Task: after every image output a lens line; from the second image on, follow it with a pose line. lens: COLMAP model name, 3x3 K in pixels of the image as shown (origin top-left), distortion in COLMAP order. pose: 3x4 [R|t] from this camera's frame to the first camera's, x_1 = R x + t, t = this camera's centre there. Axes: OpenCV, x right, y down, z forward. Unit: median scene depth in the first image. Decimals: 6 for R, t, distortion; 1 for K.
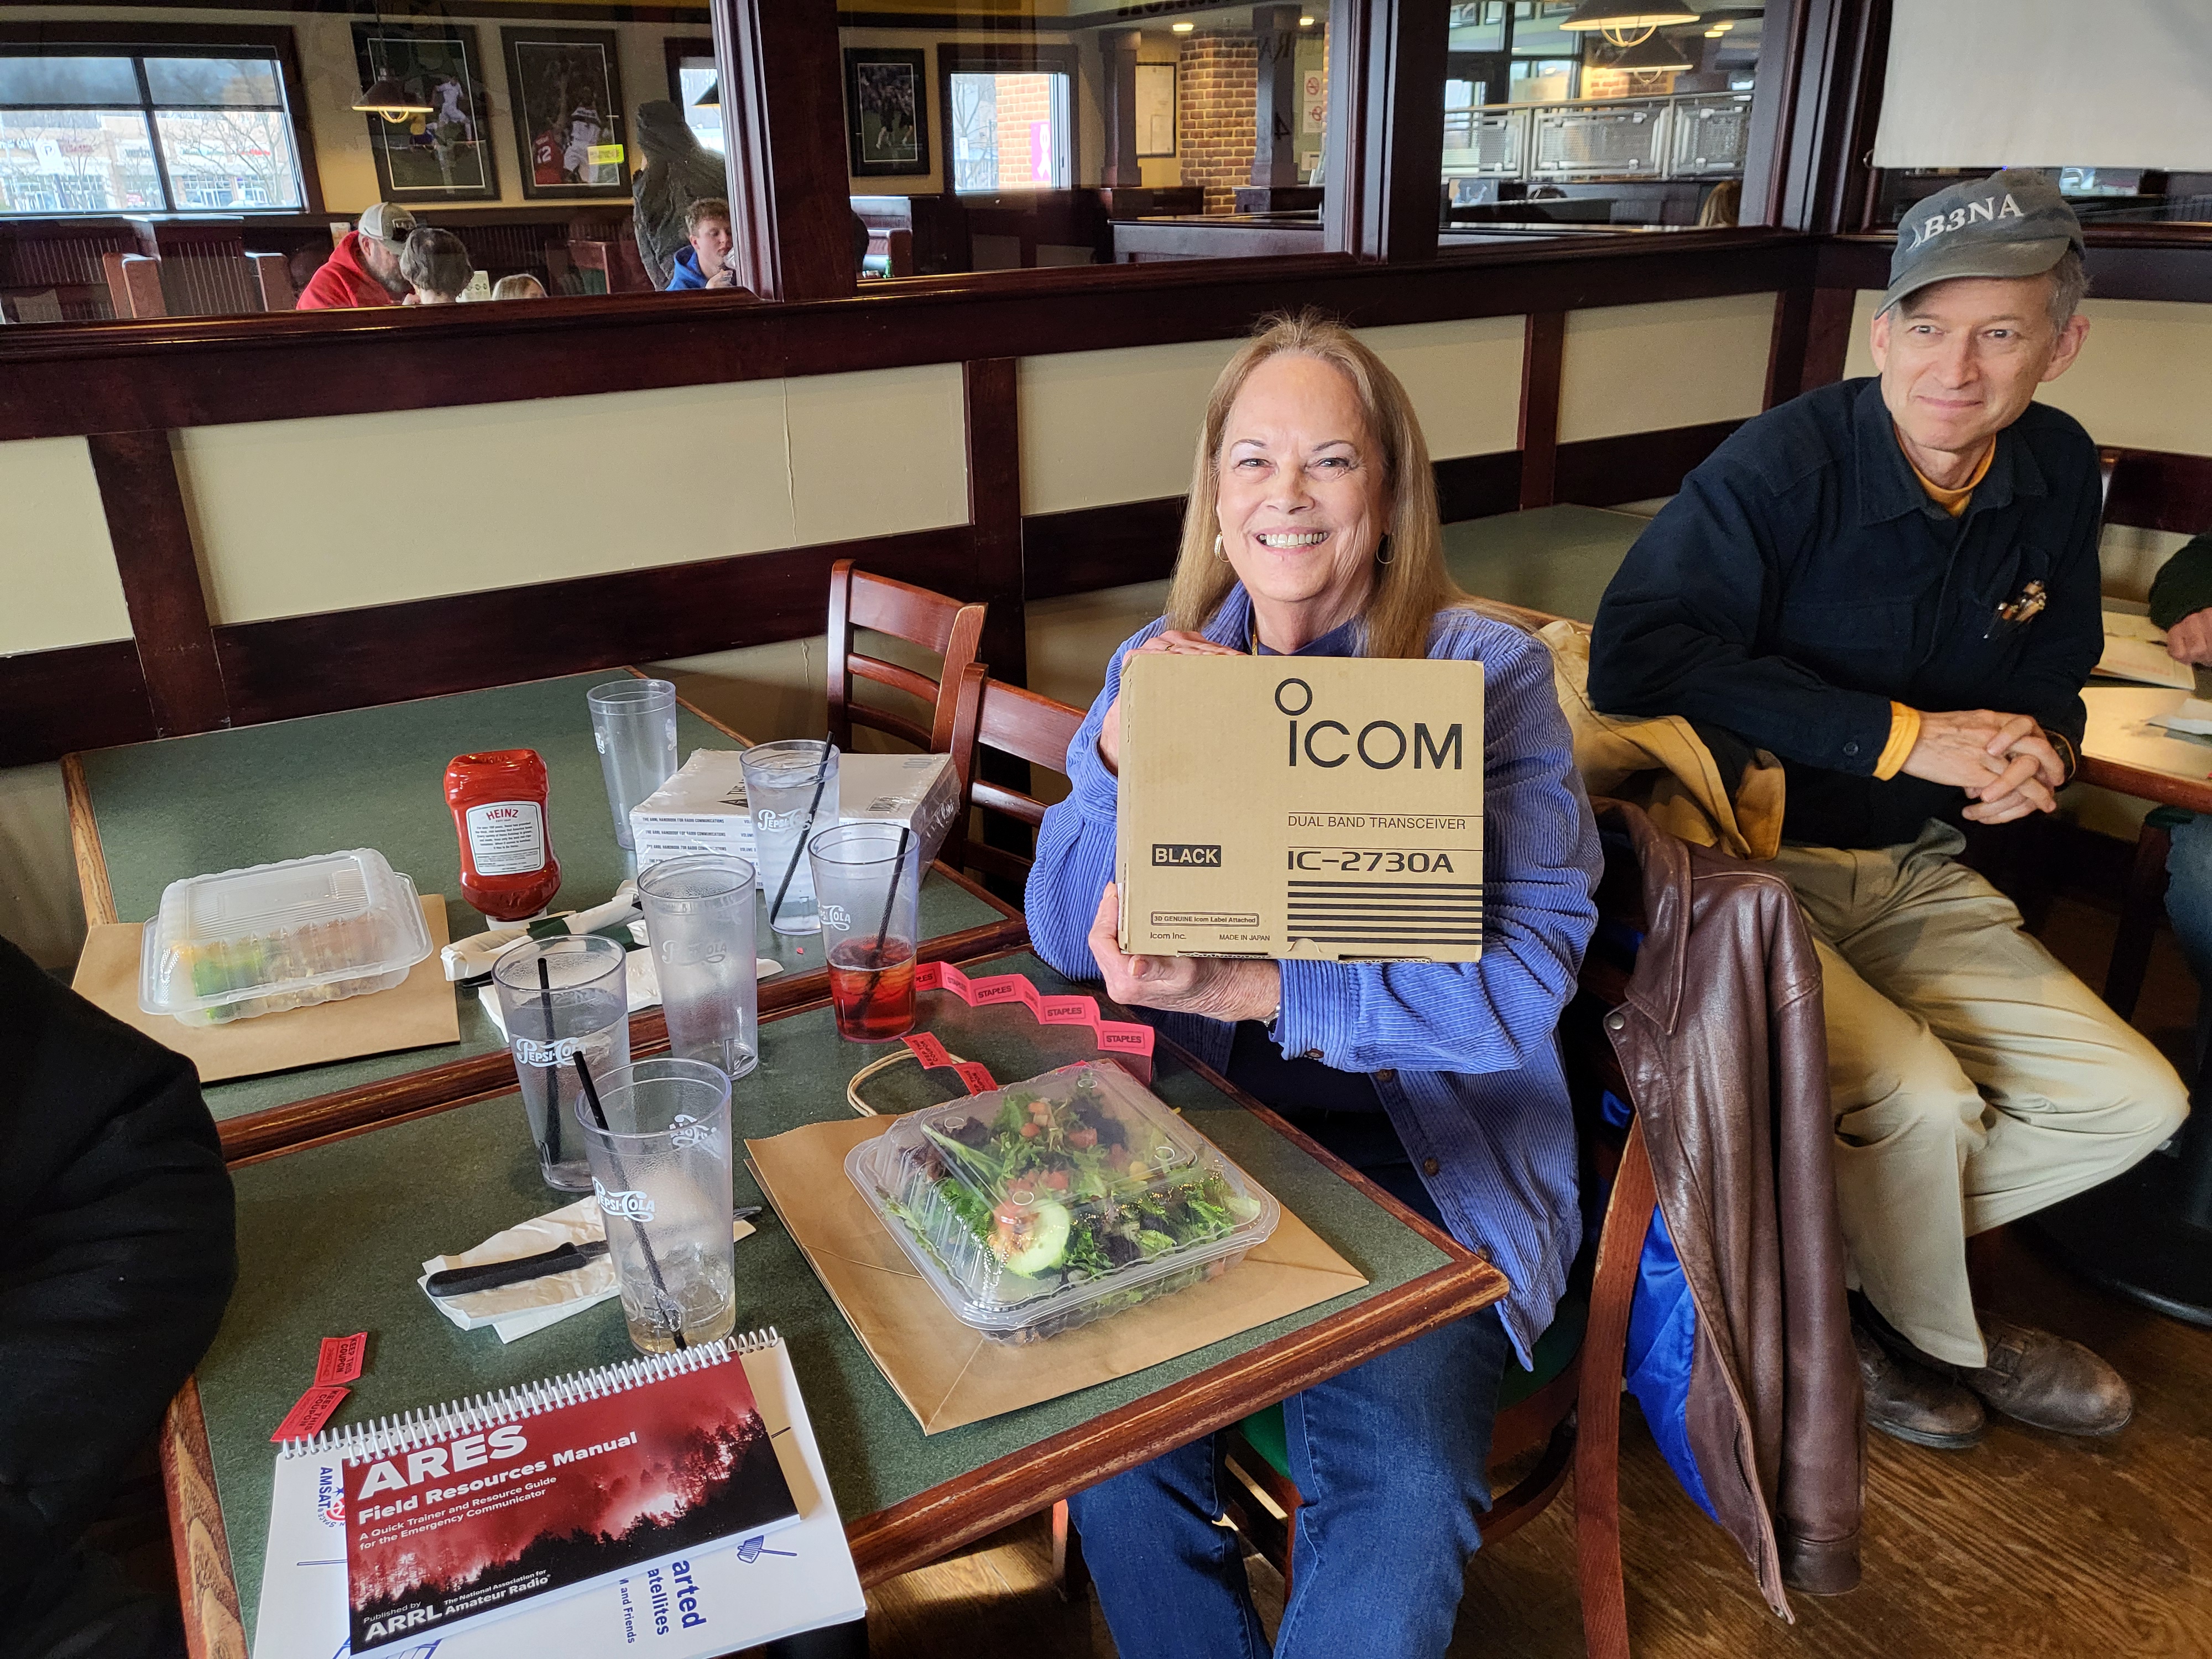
lens RADIAL K [[1714.2, 0, 1072.4], [0, 1714.2, 825.2], [0, 0, 1]] dist [-0.011421, 0.064389]
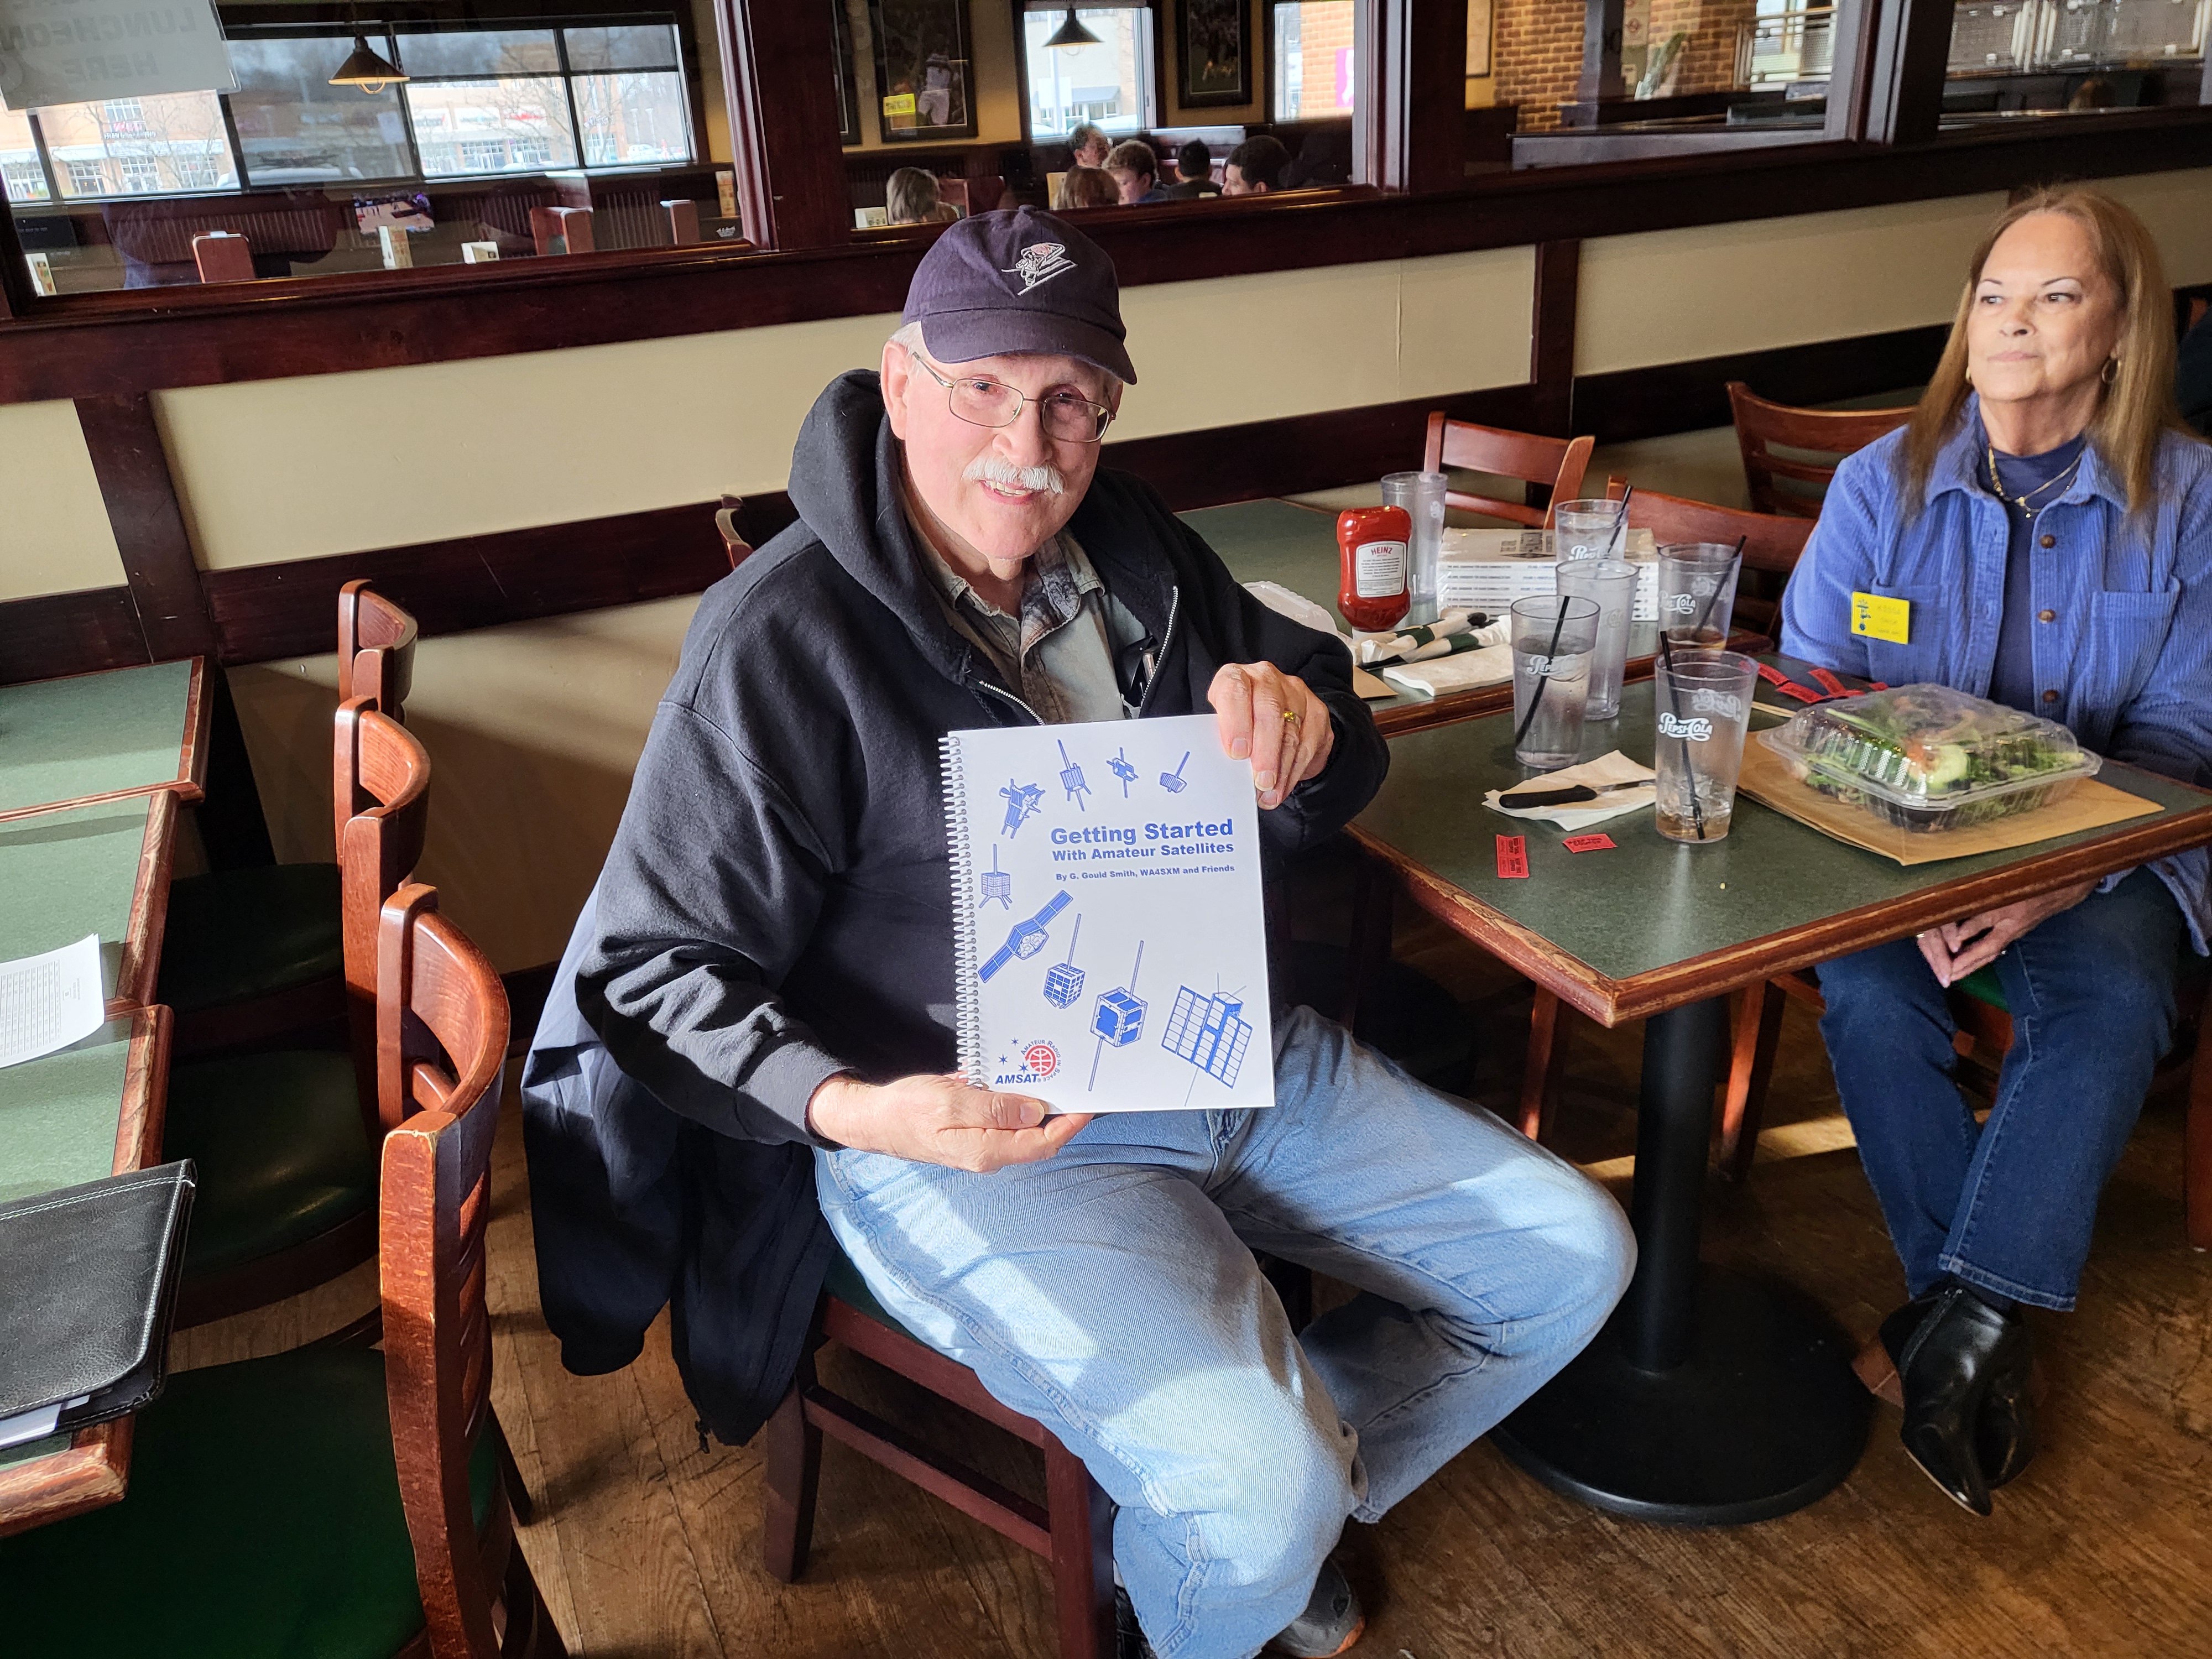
lens RADIAL K [[1689.4, 0, 1064.6], [0, 1689.4, 846.2], [0, 0, 1]] dist [0.001236, 0.035688]
pose [[0.991229, 0.017174, -0.131038, -0.085927], [-0.011012, 0.998806, 0.047604, 0.036307], [0.131700, -0.045744, 0.990234, -0.086070]]
